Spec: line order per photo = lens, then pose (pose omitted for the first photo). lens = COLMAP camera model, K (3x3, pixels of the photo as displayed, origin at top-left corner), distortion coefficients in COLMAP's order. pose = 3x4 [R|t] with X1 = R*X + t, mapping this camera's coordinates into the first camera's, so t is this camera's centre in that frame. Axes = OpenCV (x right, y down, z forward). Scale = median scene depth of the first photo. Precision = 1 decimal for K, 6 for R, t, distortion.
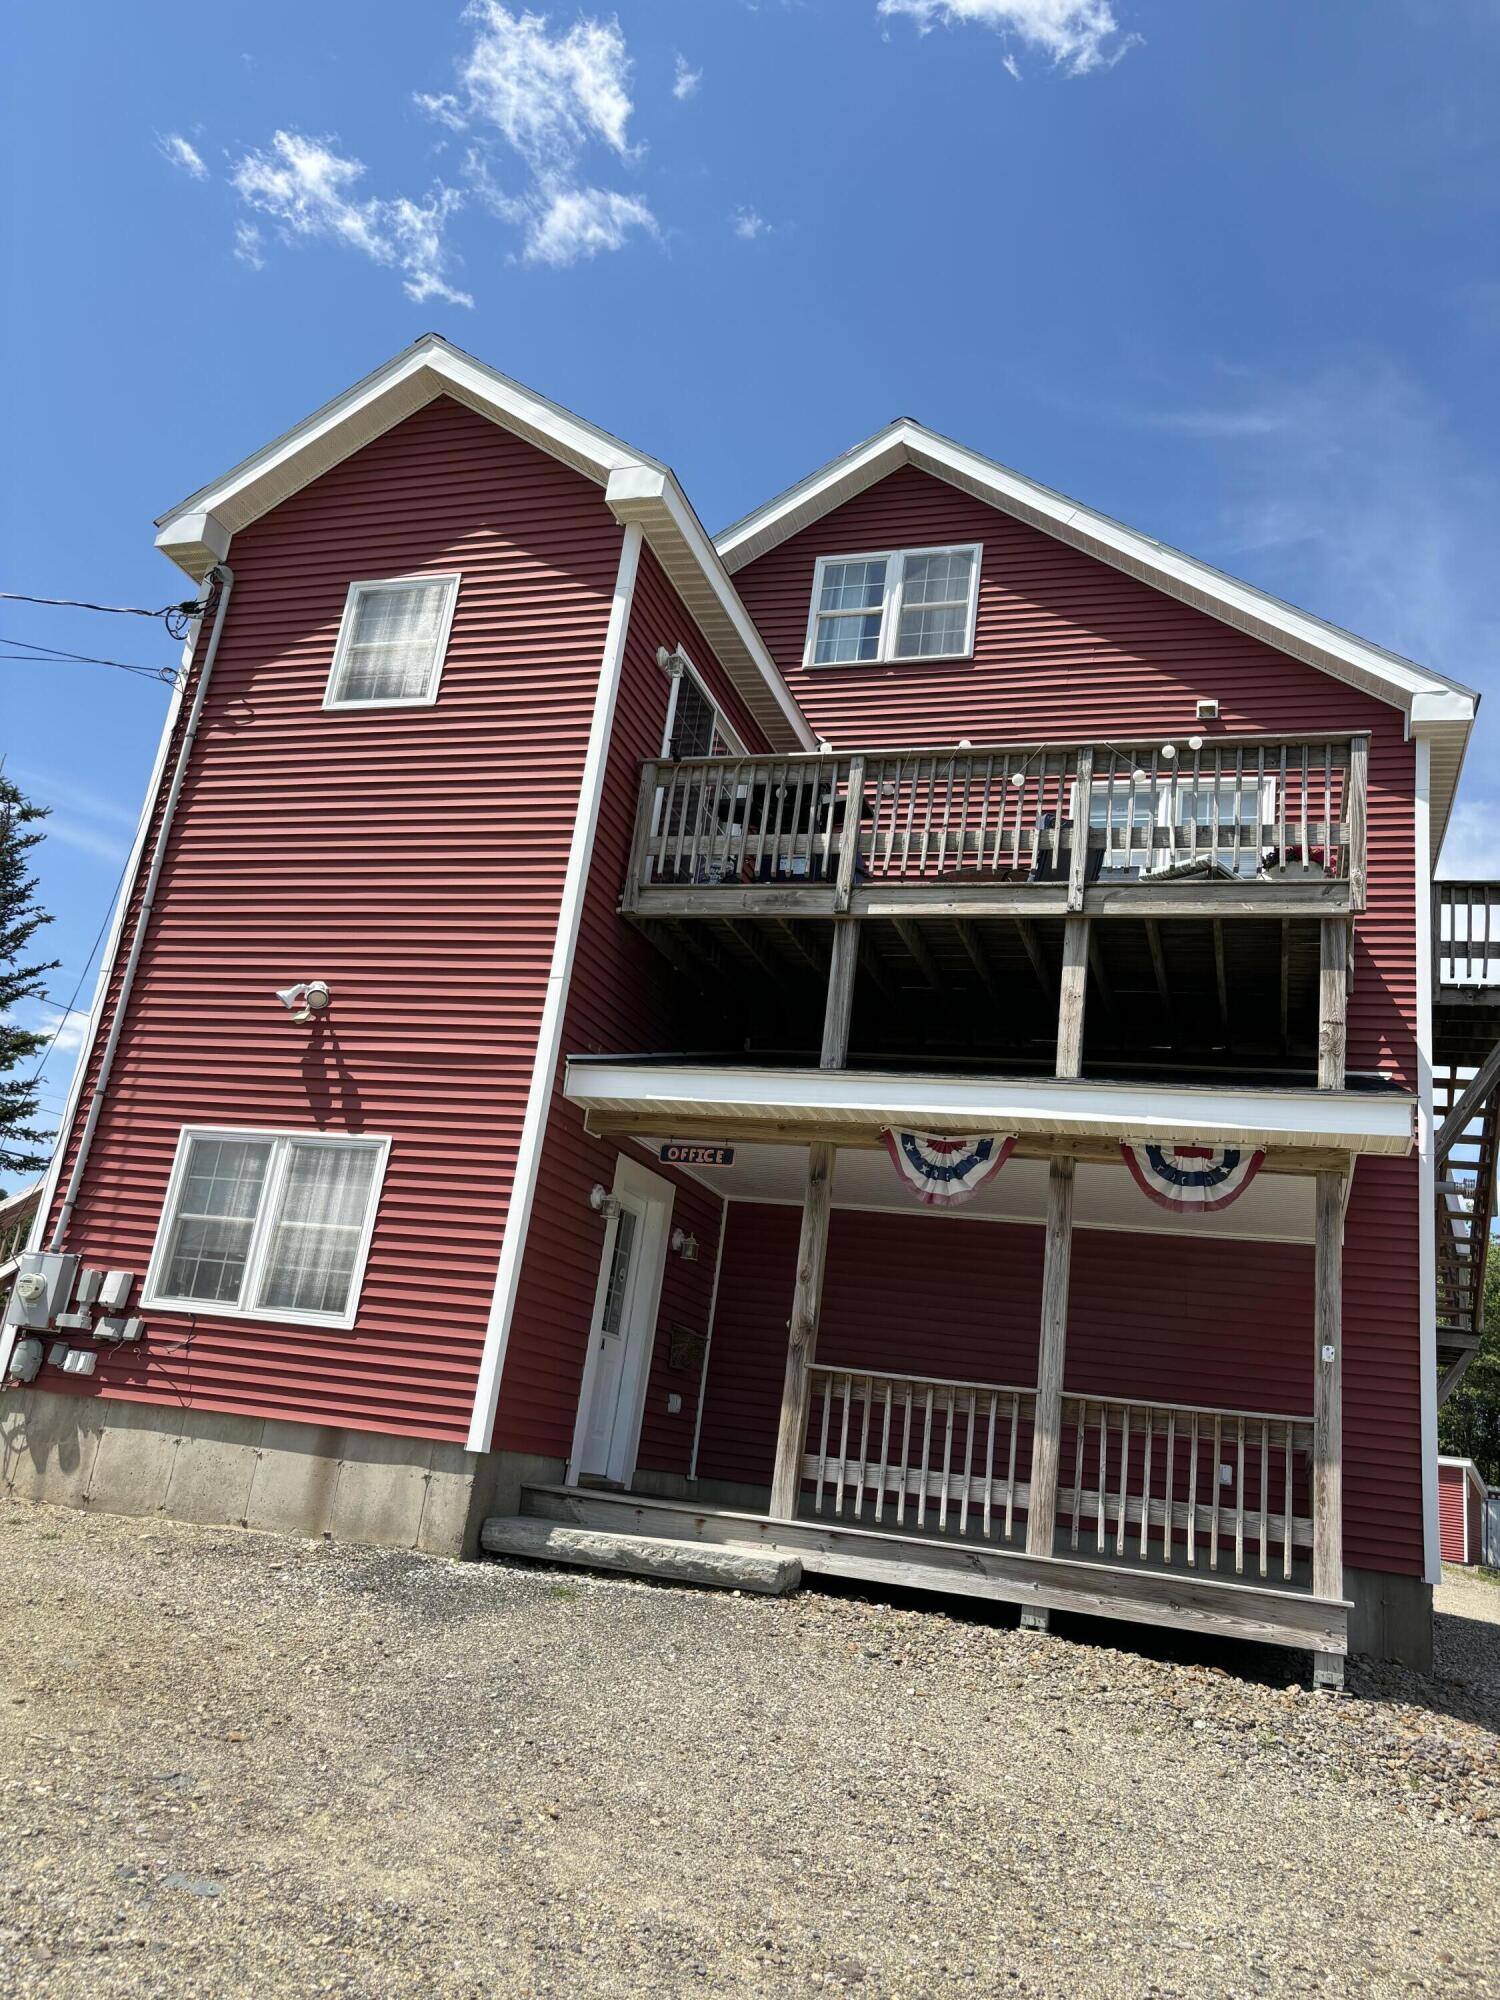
lens RADIAL K [[1505.5, 0, 705.8], [0, 1505.5, 973.0], [0, 0, 1]] dist [0.050024, -0.055277]
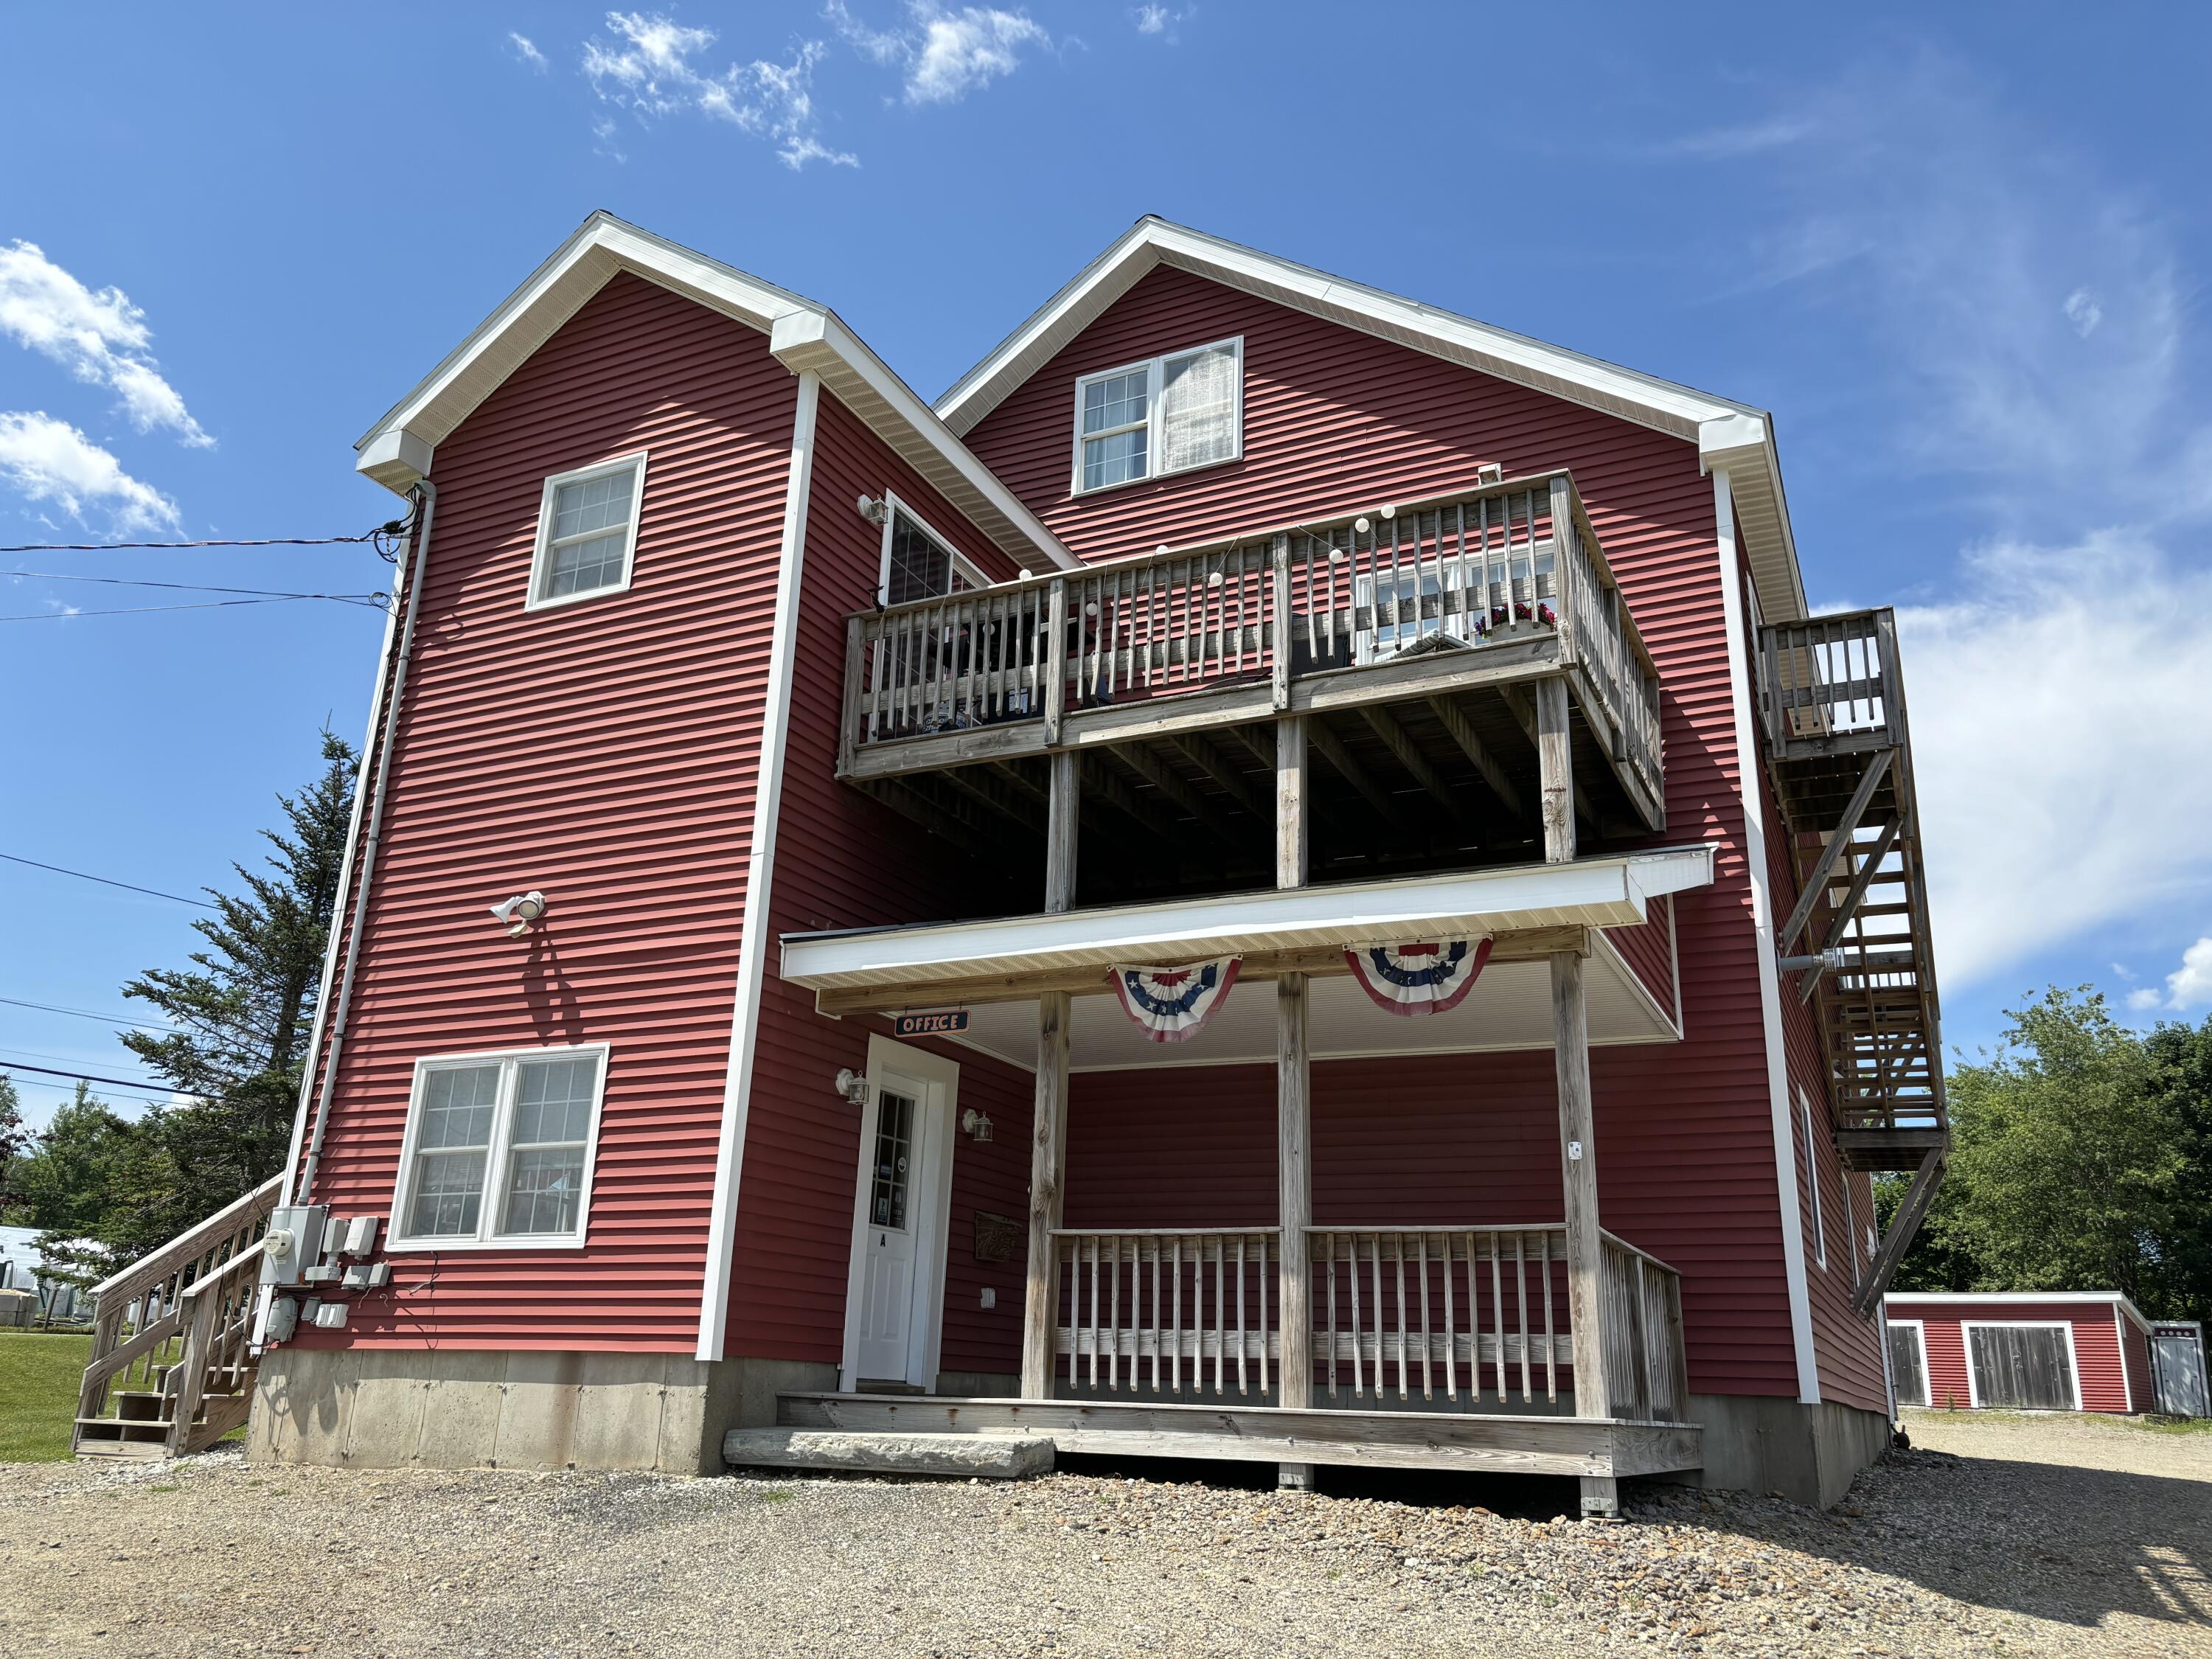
lens RADIAL K [[1665.1, 0, 1052.7], [0, 1665.1, 800.9], [0, 0, 1]] dist [0.050024, -0.055277]
pose [[0.987398, -0.132457, -0.086604, 0.175262], [0.129623, 0.990851, -0.037592, 0.032435], [0.090791, 0.025892, 0.995533, -0.028572]]
